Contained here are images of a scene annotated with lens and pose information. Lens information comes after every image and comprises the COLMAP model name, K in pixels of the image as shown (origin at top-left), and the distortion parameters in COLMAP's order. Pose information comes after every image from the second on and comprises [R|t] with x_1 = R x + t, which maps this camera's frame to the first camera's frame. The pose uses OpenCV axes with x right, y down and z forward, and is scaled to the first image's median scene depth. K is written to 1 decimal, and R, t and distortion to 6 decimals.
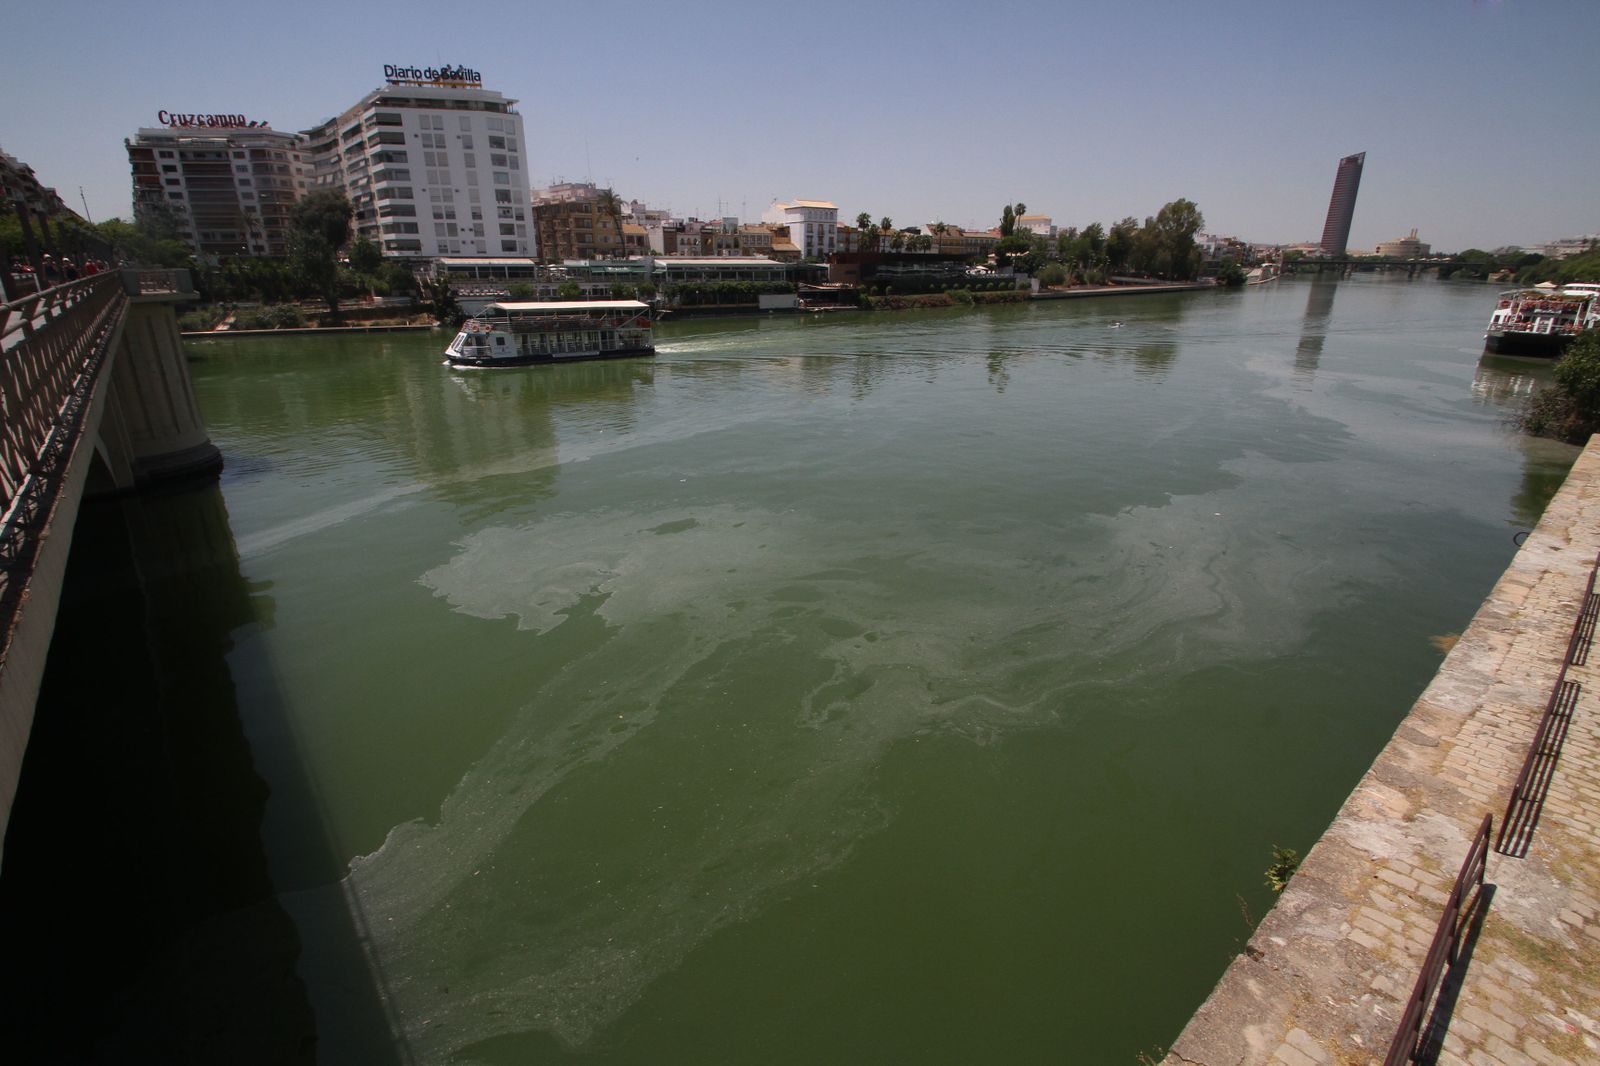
lens RADIAL K [[754.6, 0, 775.6], [0, 754.6, 532.7], [0, 0, 1]] dist [0.006983, -0.014565]
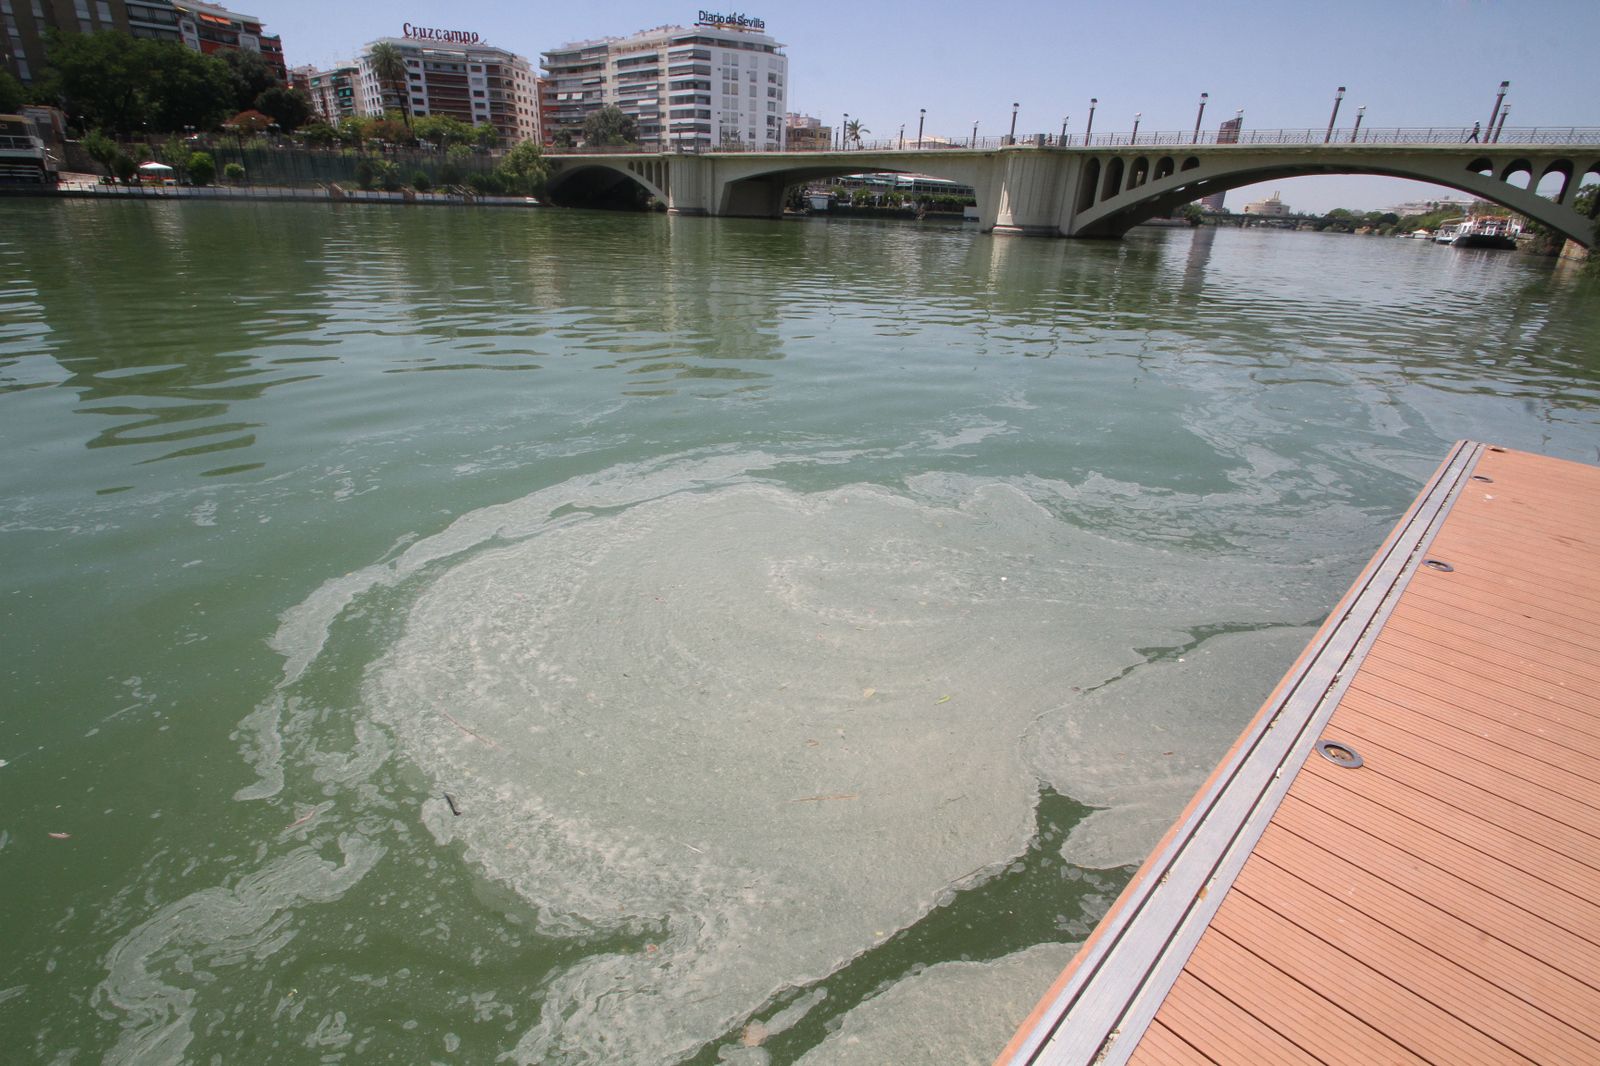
lens RADIAL K [[754.6, 0, 783.1], [0, 754.6, 538.7], [0, 0, 1]] dist [0.006983, -0.014565]
pose [[0.988681, -0.024340, 0.148043, -0.505615], [0.013287, 0.997080, 0.075194, 0.161865], [-0.149441, -0.072376, 0.986118, -0.314004]]
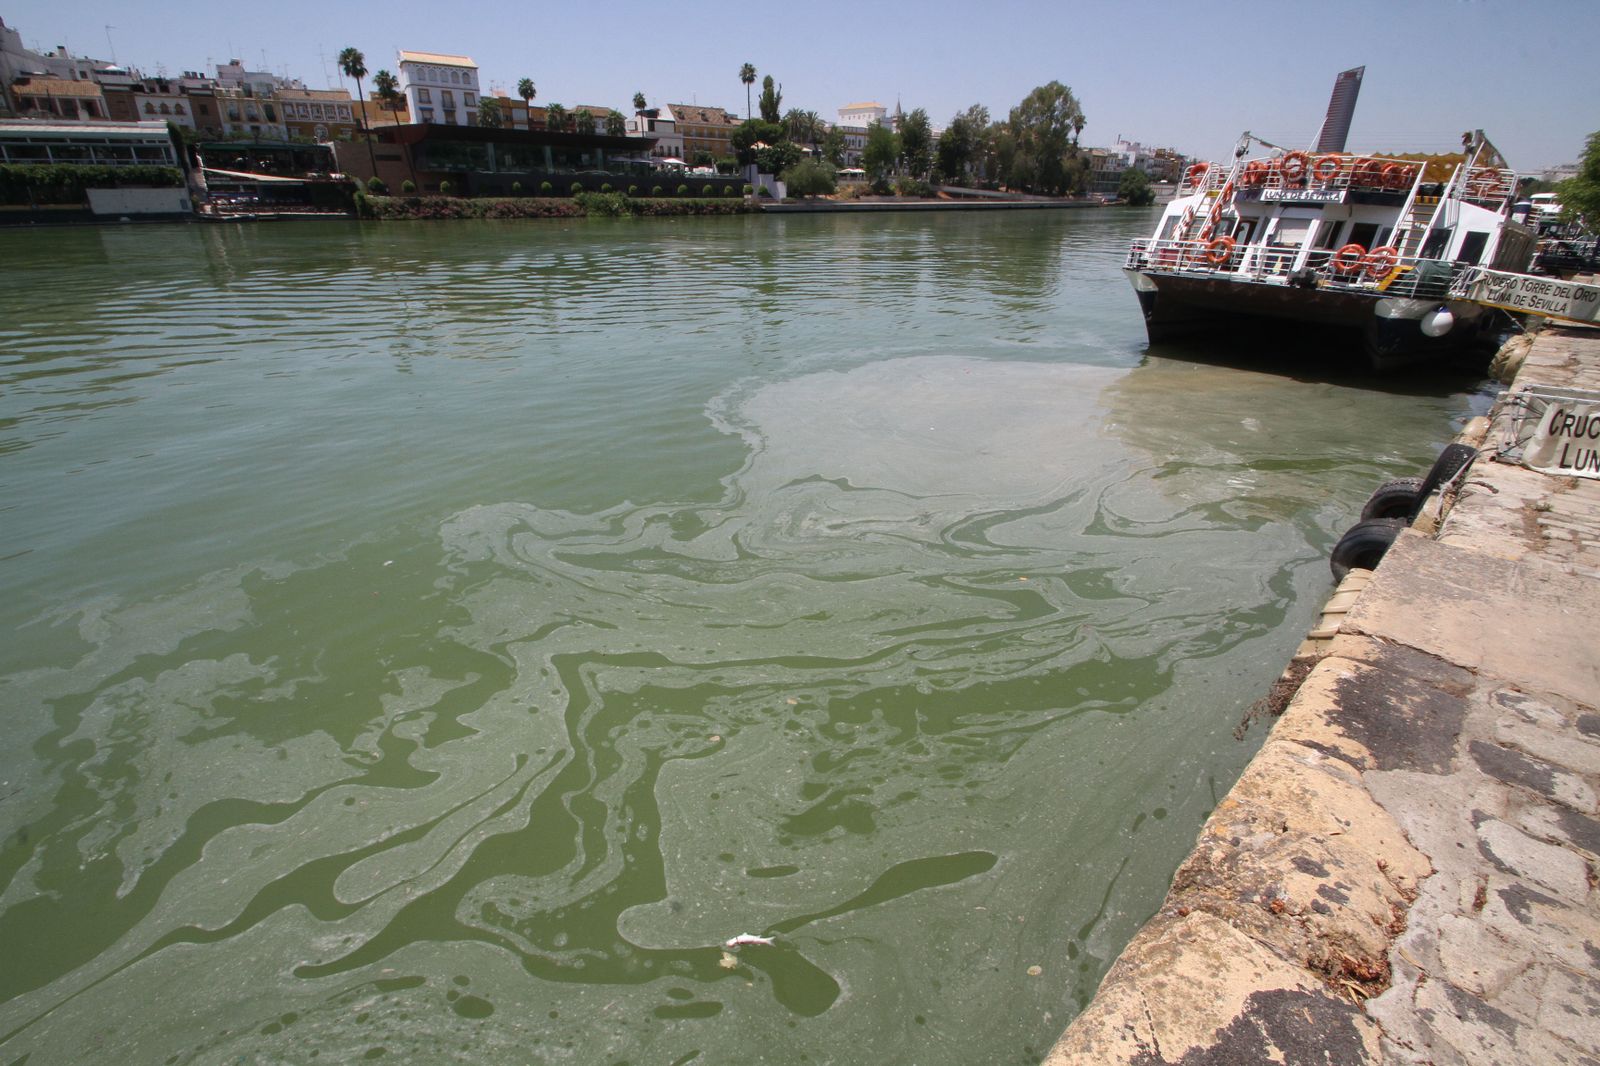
lens RADIAL K [[754.6, 0, 774.0], [0, 754.6, 538.7], [0, 0, 1]] dist [0.006983, -0.014565]
pose [[0.999847, 0.009670, 0.014610, 0.430630], [-0.011008, 0.995467, 0.094466, -0.100766], [-0.013630, -0.094613, 0.995421, 0.368568]]
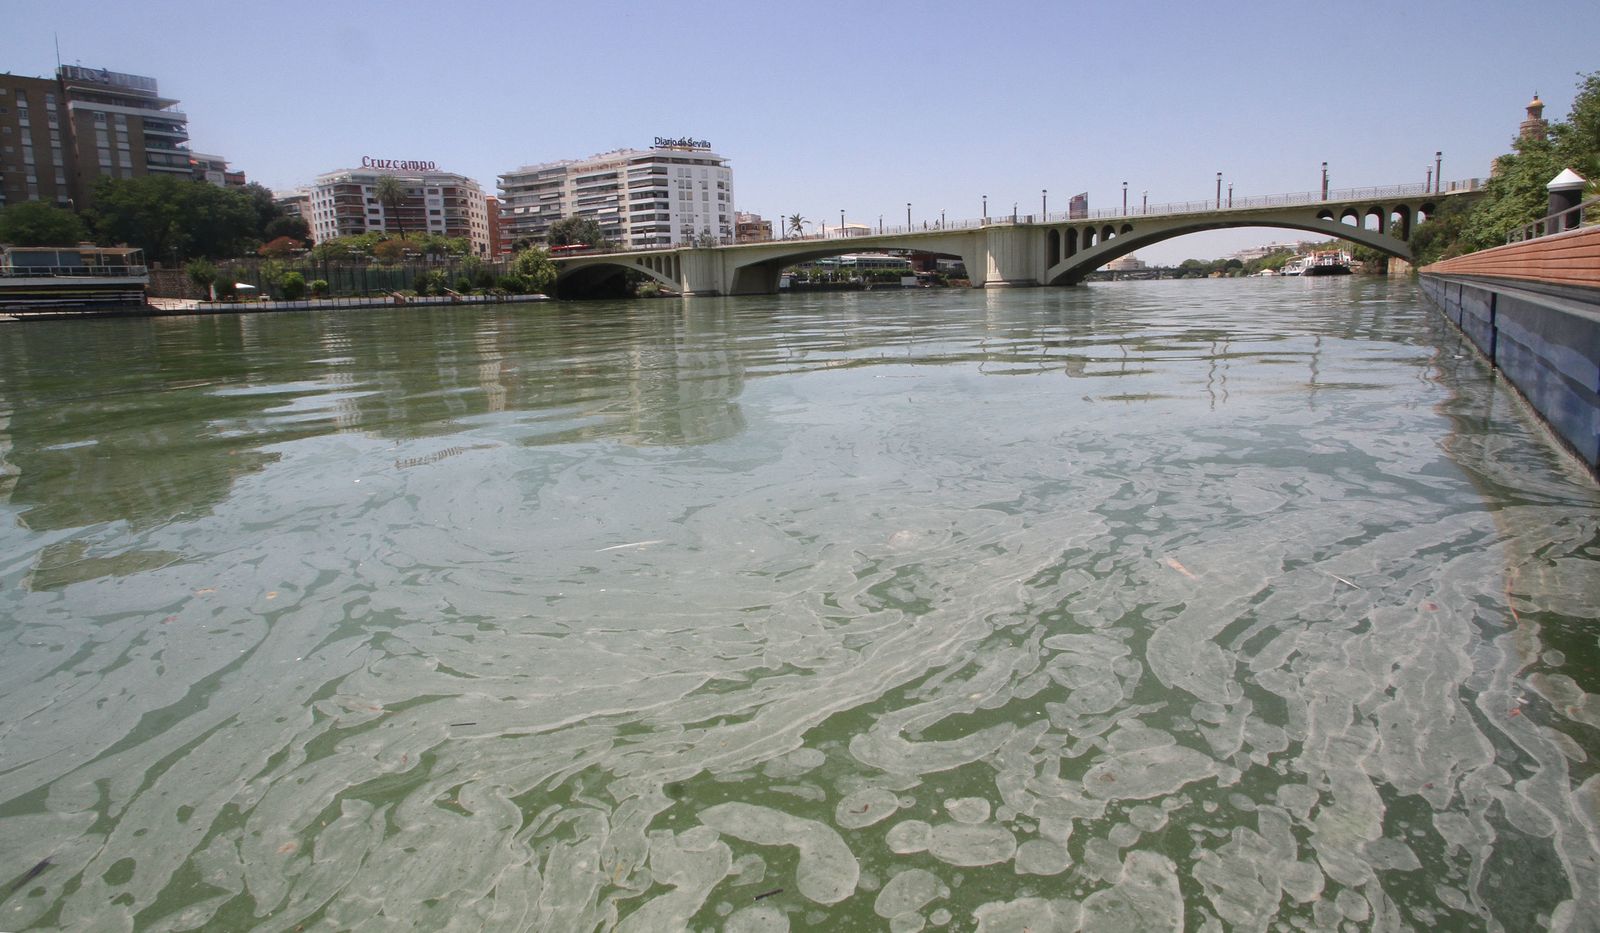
lens RADIAL K [[819.8, 0, 809.2], [0, 819.8, 385.1], [0, 0, 1]] dist [-0.003607, -0.003370]
pose [[0.950453, -0.067759, 0.303393, -0.645390], [0.136448, 0.967850, -0.211301, 0.203158], [-0.279322, 0.242230, 0.929142, -0.403346]]
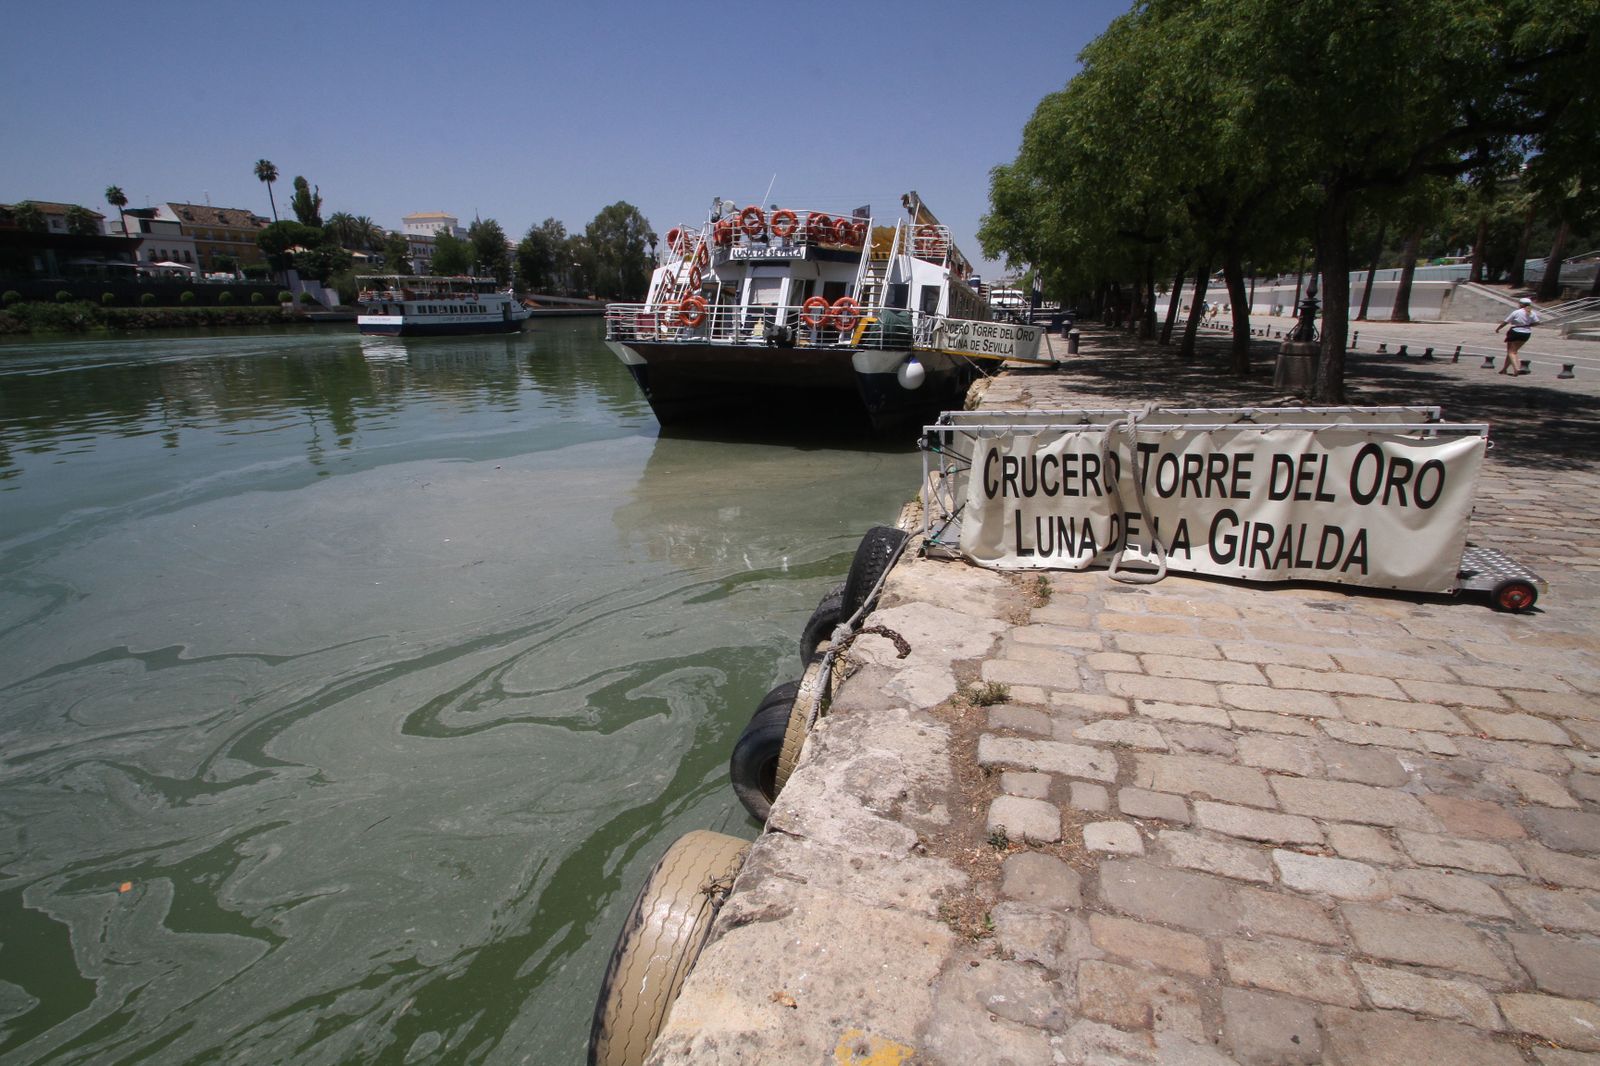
lens RADIAL K [[754.6, 0, 794.7], [0, 754.6, 538.0], [0, 0, 1]] dist [0.006983, -0.014565]
pose [[0.873392, -0.138780, 0.466827, 0.467249], [0.157626, 0.987498, -0.001337, -0.103367], [-0.460805, 0.074751, 0.884348, 0.400291]]
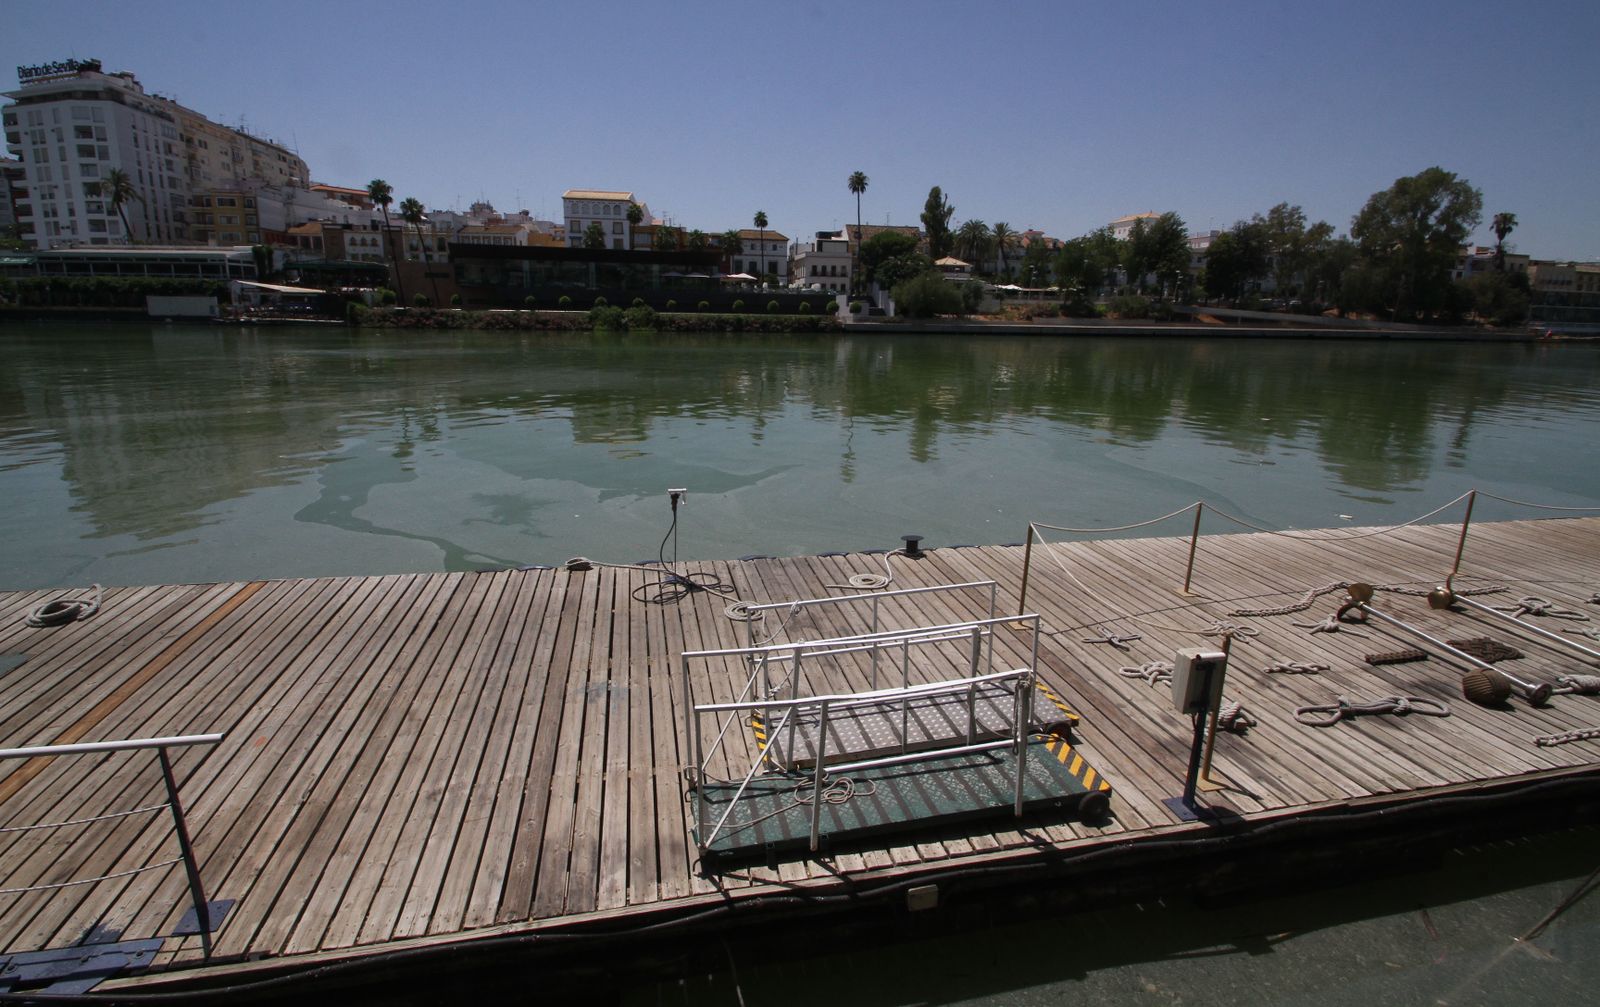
lens RADIAL K [[736.1, 0, 762.9], [0, 736.1, 474.8], [0, 0, 1]] dist [-0.002815, -0.005597]
pose [[0.846873, 0.133158, -0.514854, 0.736369], [-0.196353, 0.978030, -0.070026, -0.193449], [0.494218, 0.160396, 0.854413, 0.649422]]
